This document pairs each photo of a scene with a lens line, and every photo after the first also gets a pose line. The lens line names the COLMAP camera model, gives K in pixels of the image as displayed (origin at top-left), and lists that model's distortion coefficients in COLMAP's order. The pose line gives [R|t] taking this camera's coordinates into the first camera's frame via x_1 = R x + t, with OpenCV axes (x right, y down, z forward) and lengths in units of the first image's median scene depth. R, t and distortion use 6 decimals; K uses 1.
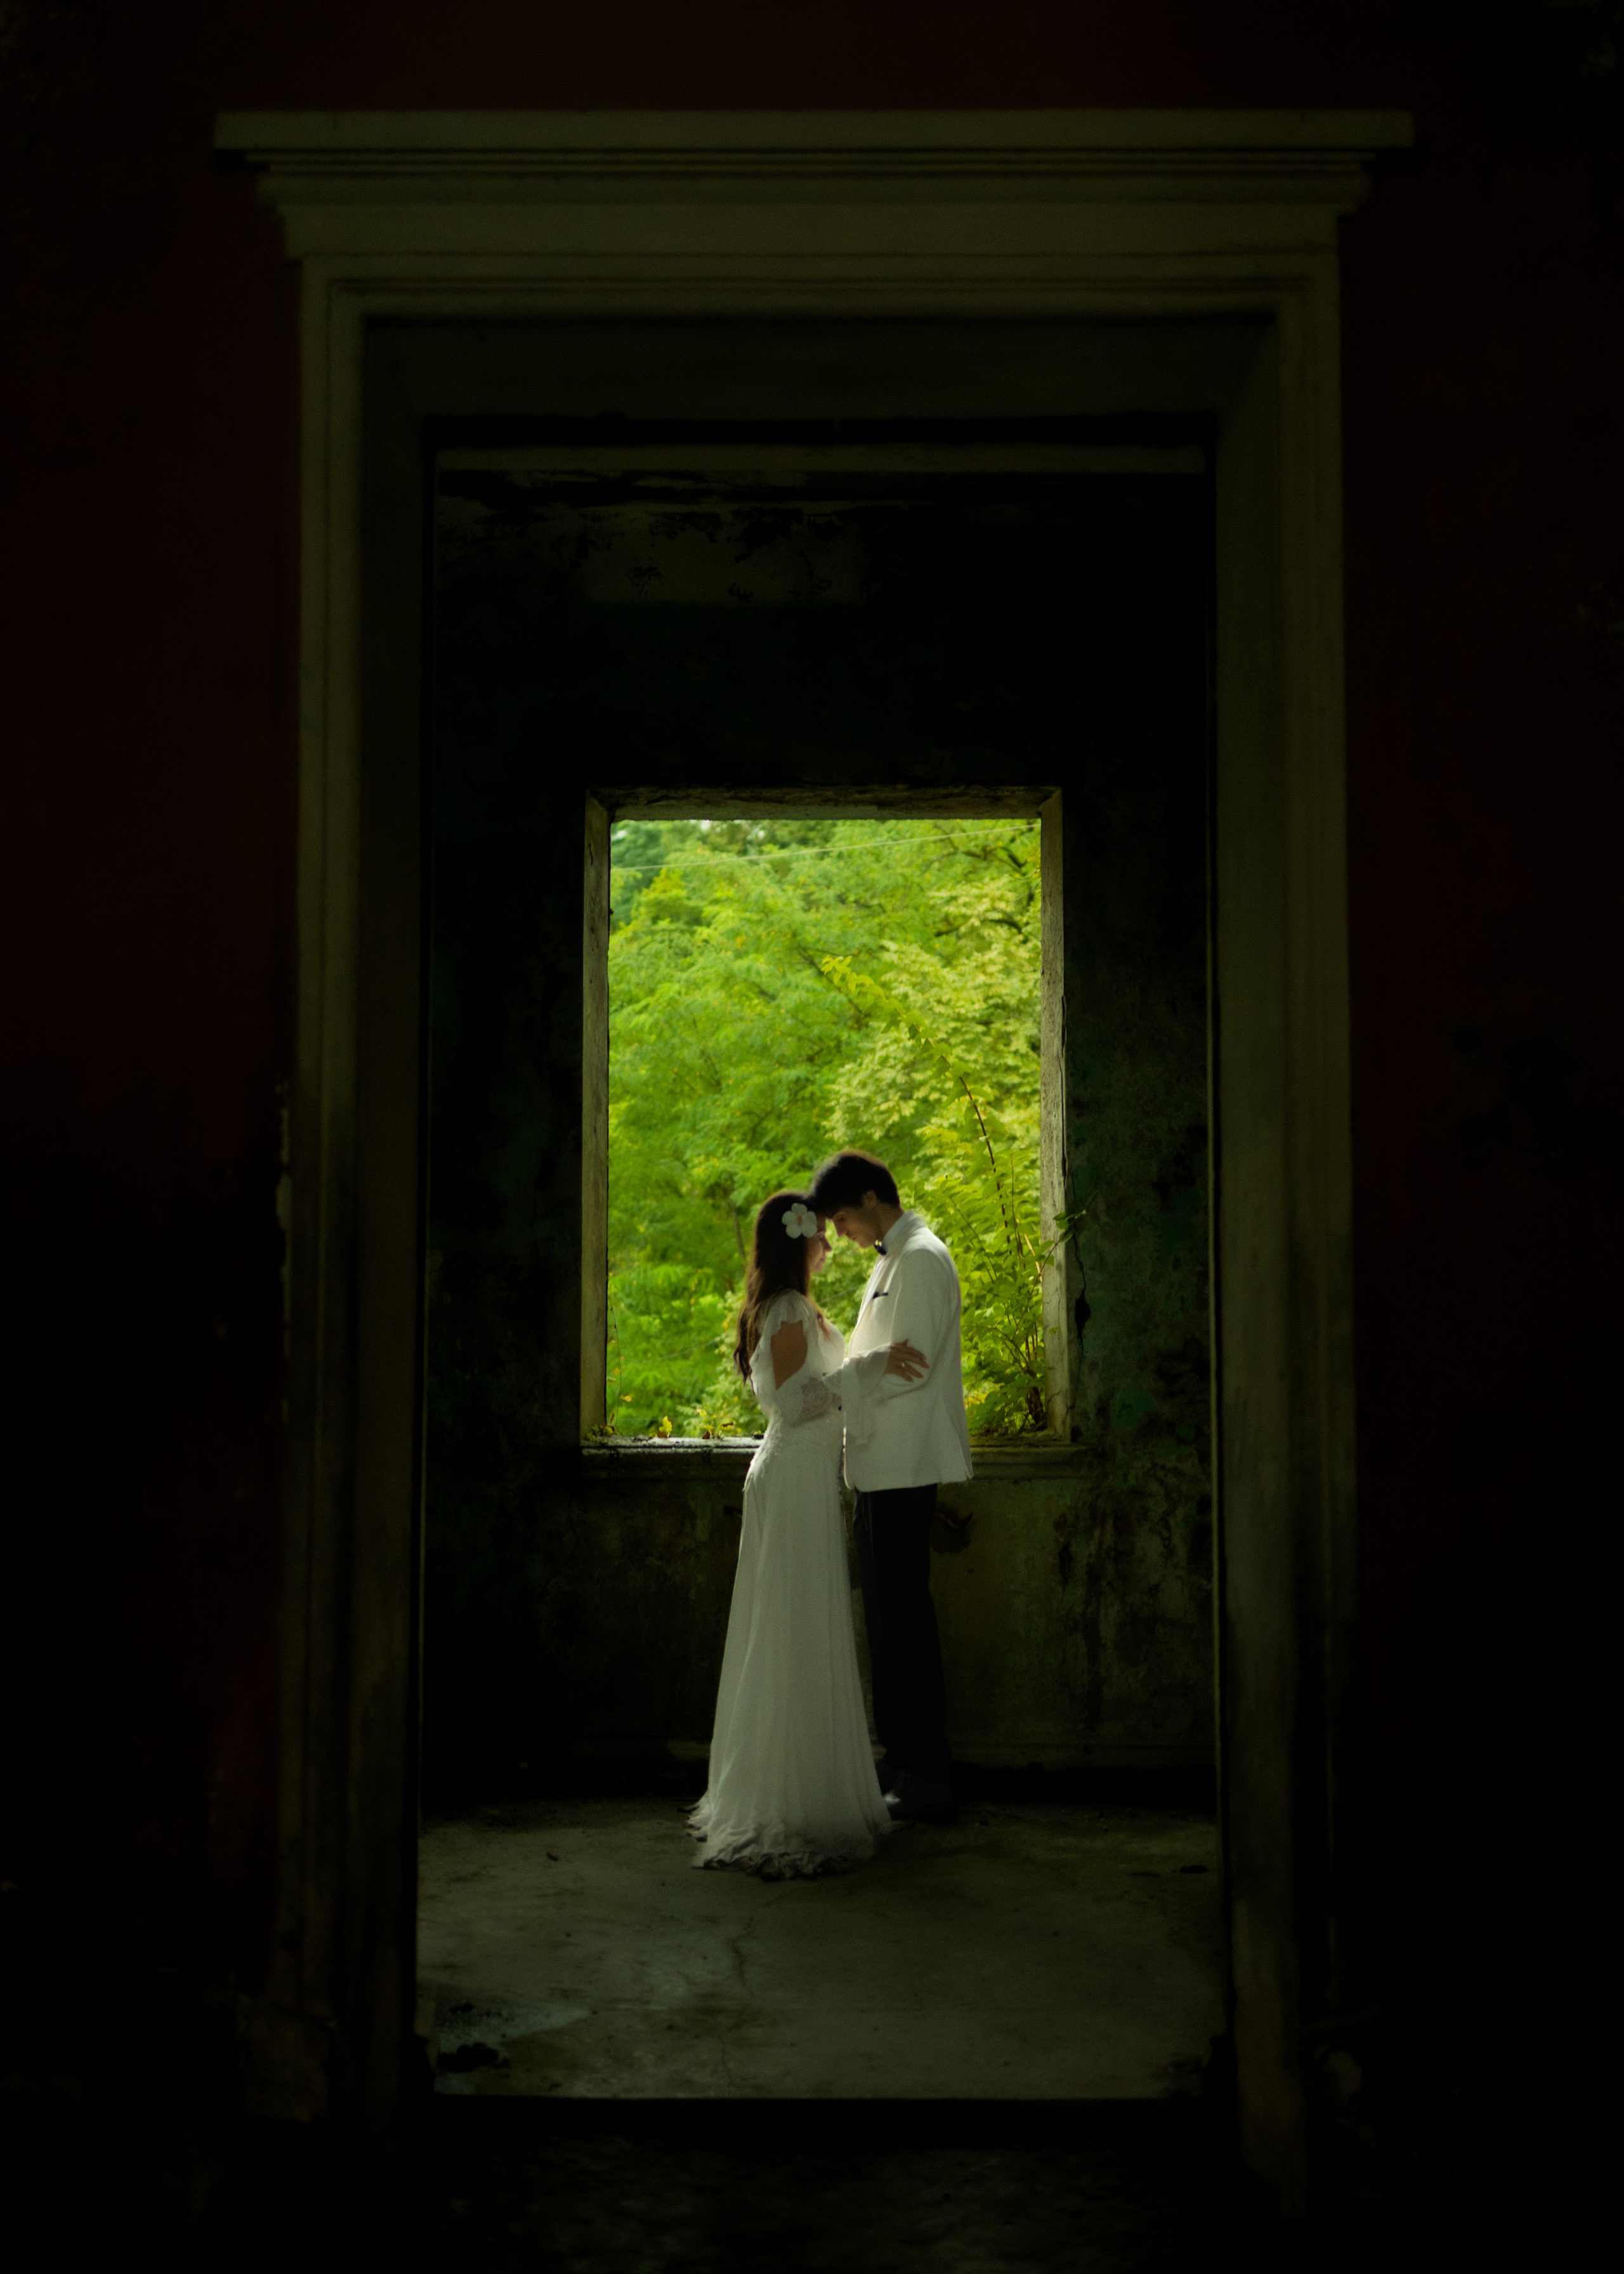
lens RADIAL K [[3053.3, 0, 770.2], [0, 3053.3, 1067.0], [0, 0, 1]] dist [0.014472, 0.035214]
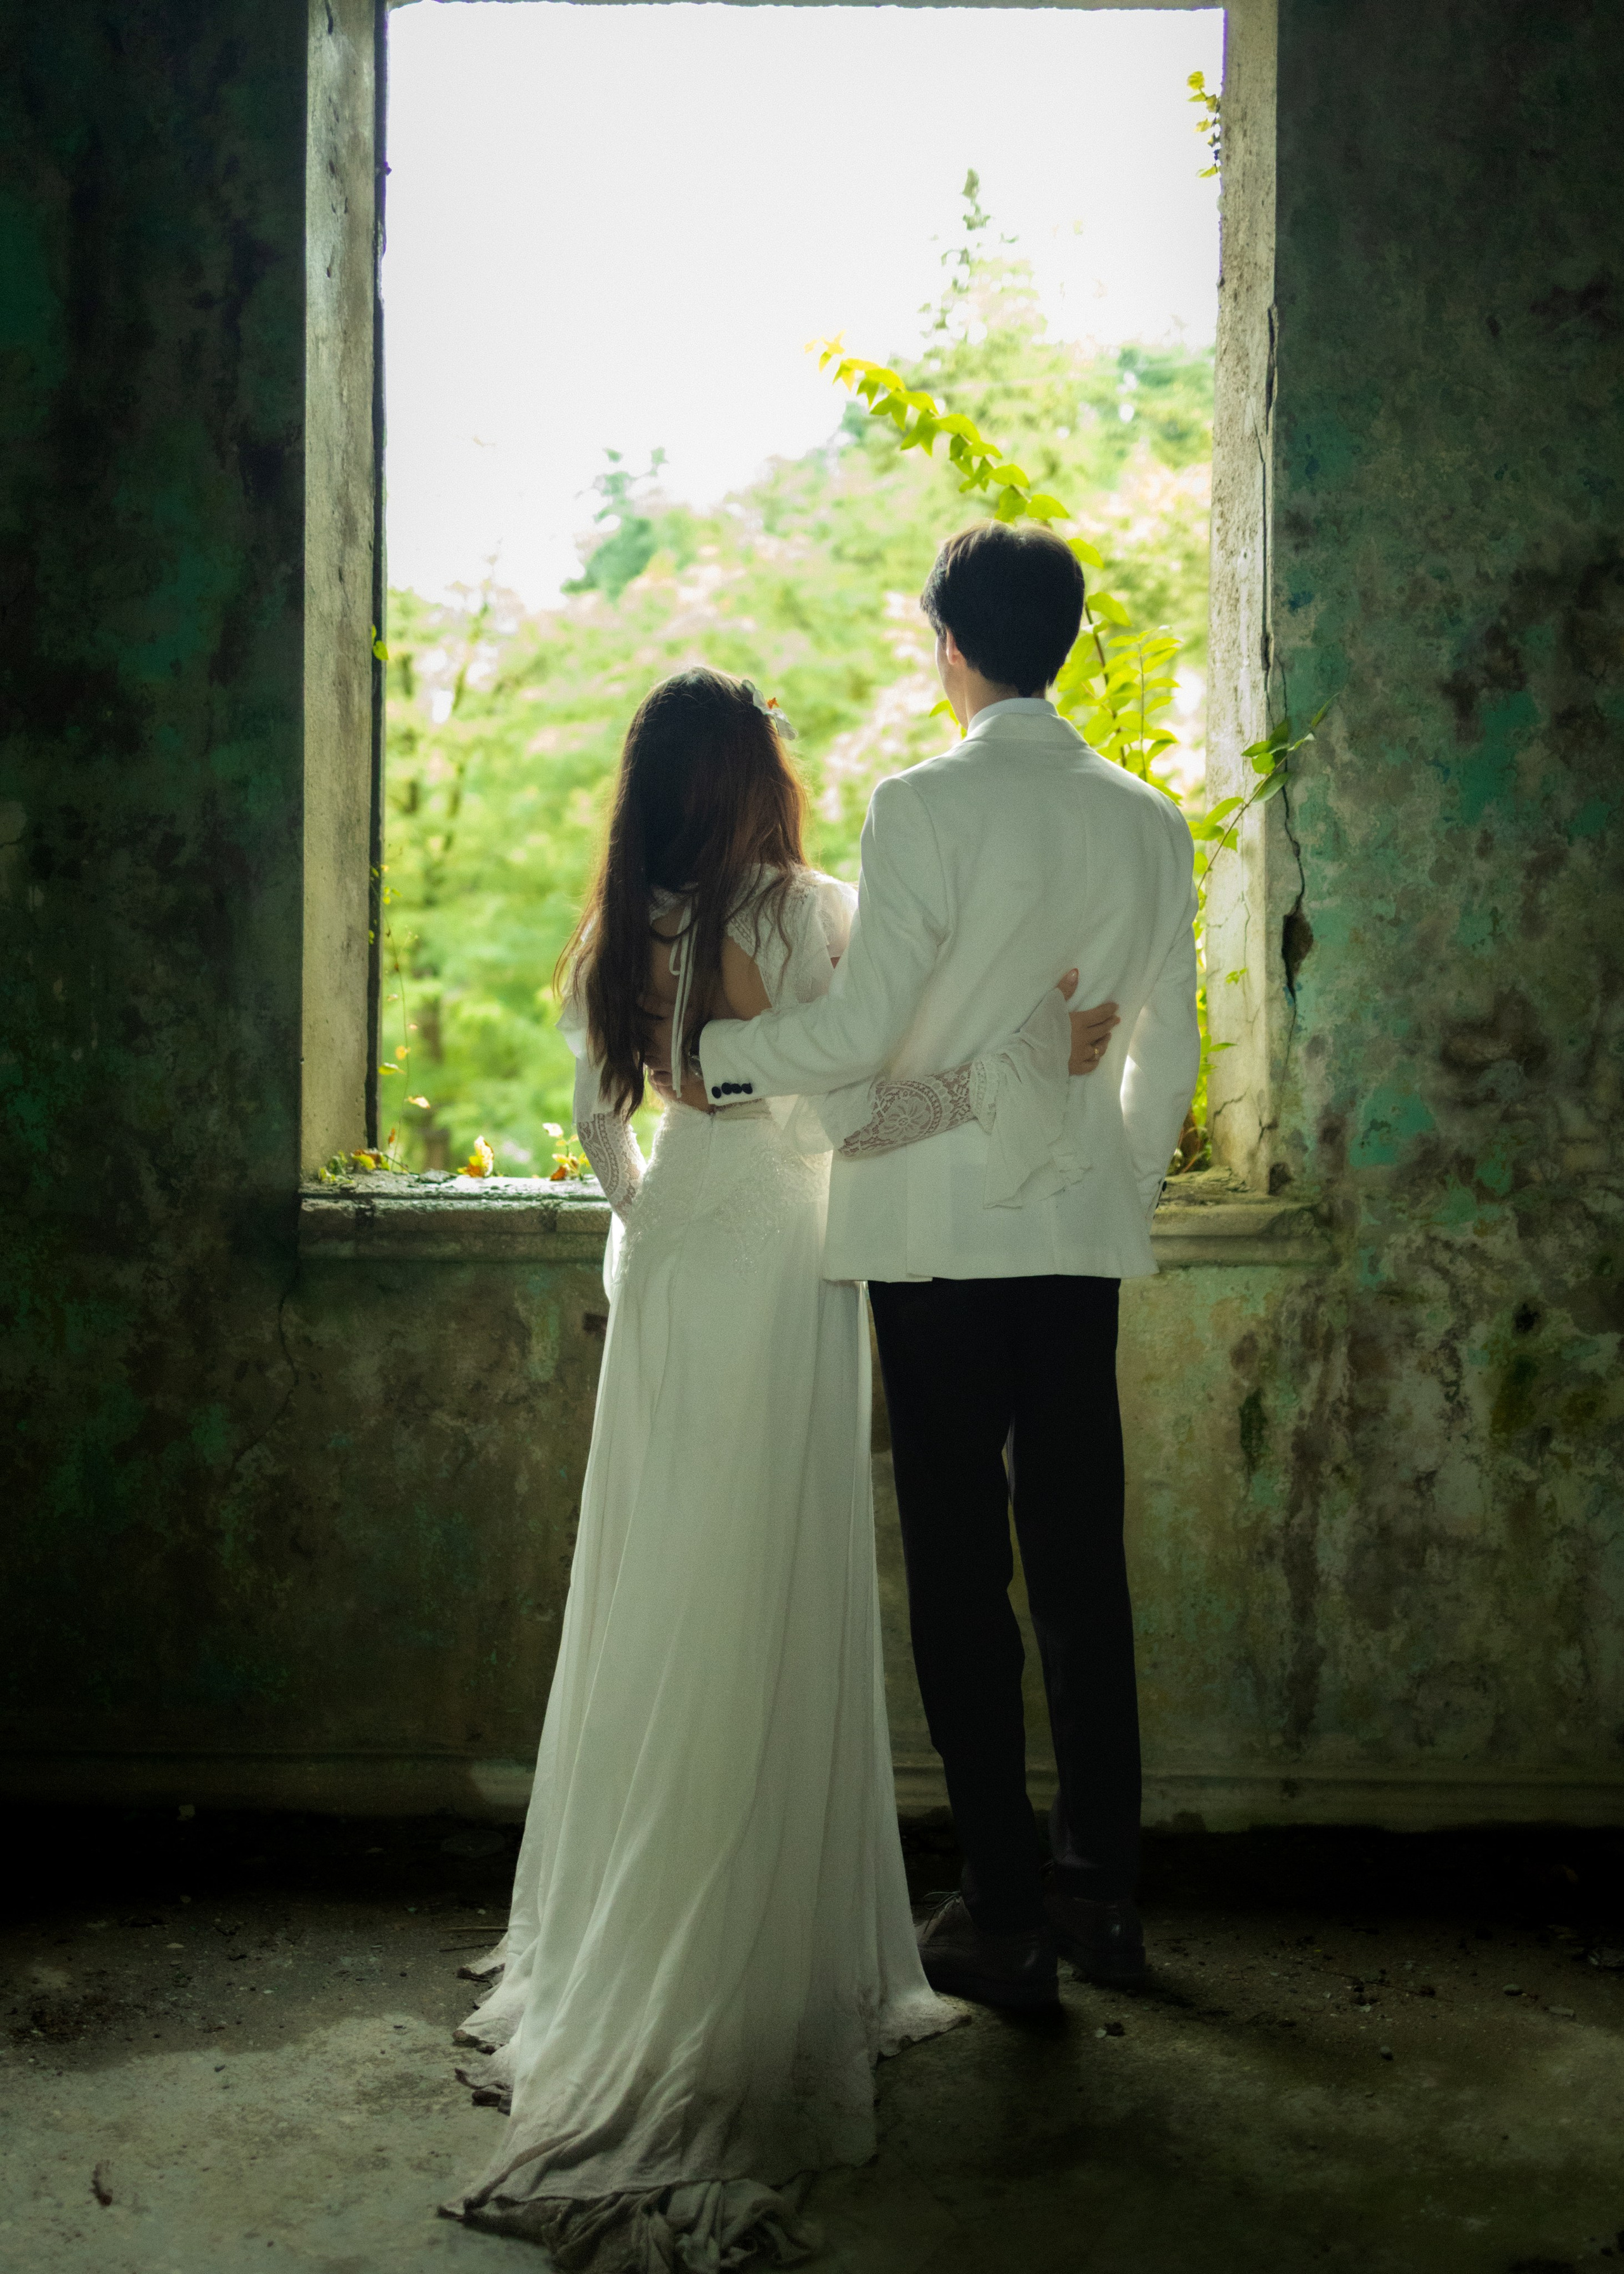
lens RADIAL K [[2878.7, 0, 855.1], [0, 2878.7, 1068.4], [0, 0, 1]] dist [-0.371166, 0.121461]
pose [[0.999504, 0.009894, 0.029884, 0.015406], [-0.012592, 0.995728, 0.091468, 0.059747], [-0.028851, -0.091799, 0.995360, 0.534926]]
